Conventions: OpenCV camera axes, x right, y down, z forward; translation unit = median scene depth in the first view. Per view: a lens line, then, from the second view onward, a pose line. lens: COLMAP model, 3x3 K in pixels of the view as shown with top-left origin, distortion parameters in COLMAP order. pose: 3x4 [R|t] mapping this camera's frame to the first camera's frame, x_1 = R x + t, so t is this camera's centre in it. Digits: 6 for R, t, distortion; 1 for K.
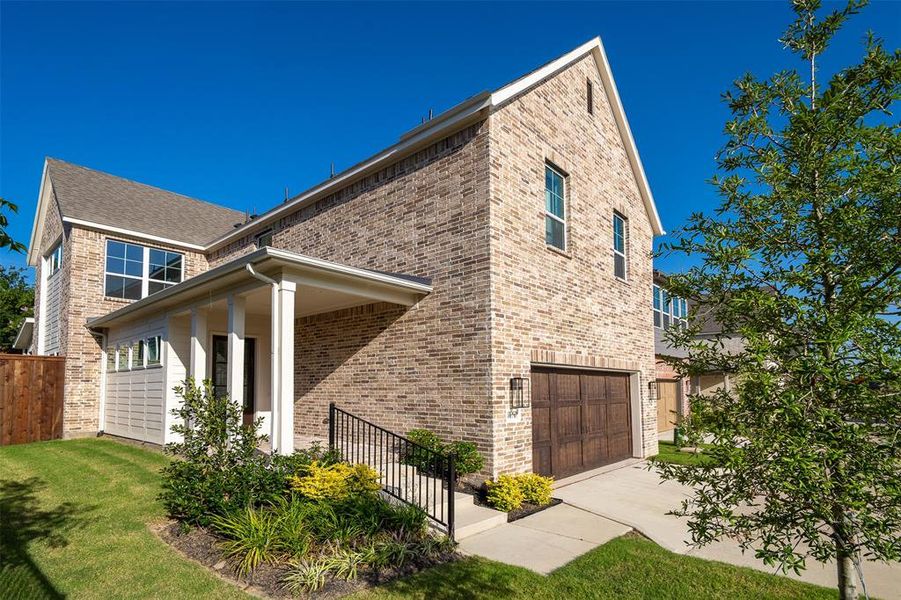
lens RADIAL K [[424.8, 0, 450.4], [0, 424.8, 286.3], [0, 0, 1]] dist [-0.001841, -0.000427]
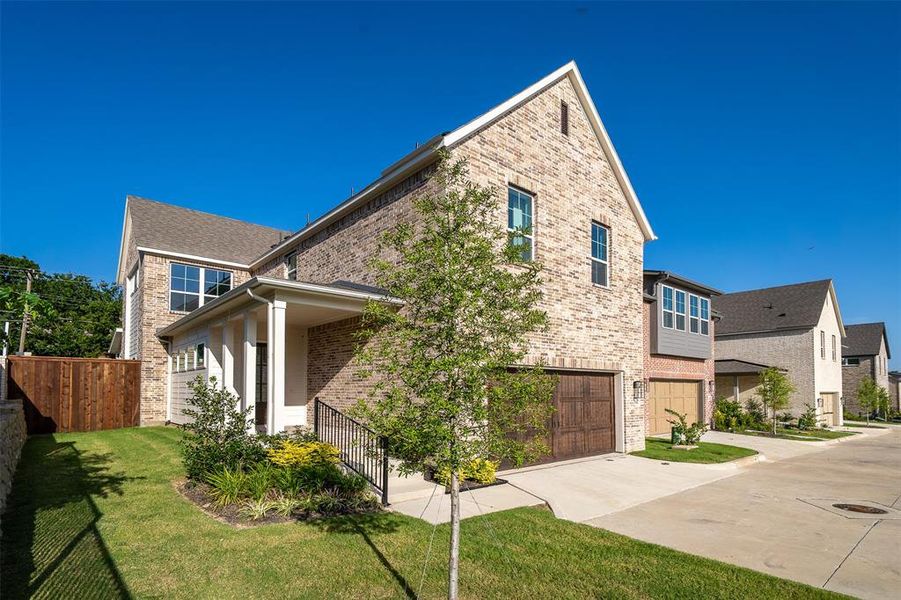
lens RADIAL K [[424.8, 0, 450.4], [0, 424.8, 286.3], [0, 0, 1]] dist [-0.001841, -0.000427]
pose [[0.990344, -0.028463, -0.135678, 0.180482], [0.028257, 0.999595, -0.003445, -0.022058], [0.135721, -0.000422, 0.990747, -0.116630]]
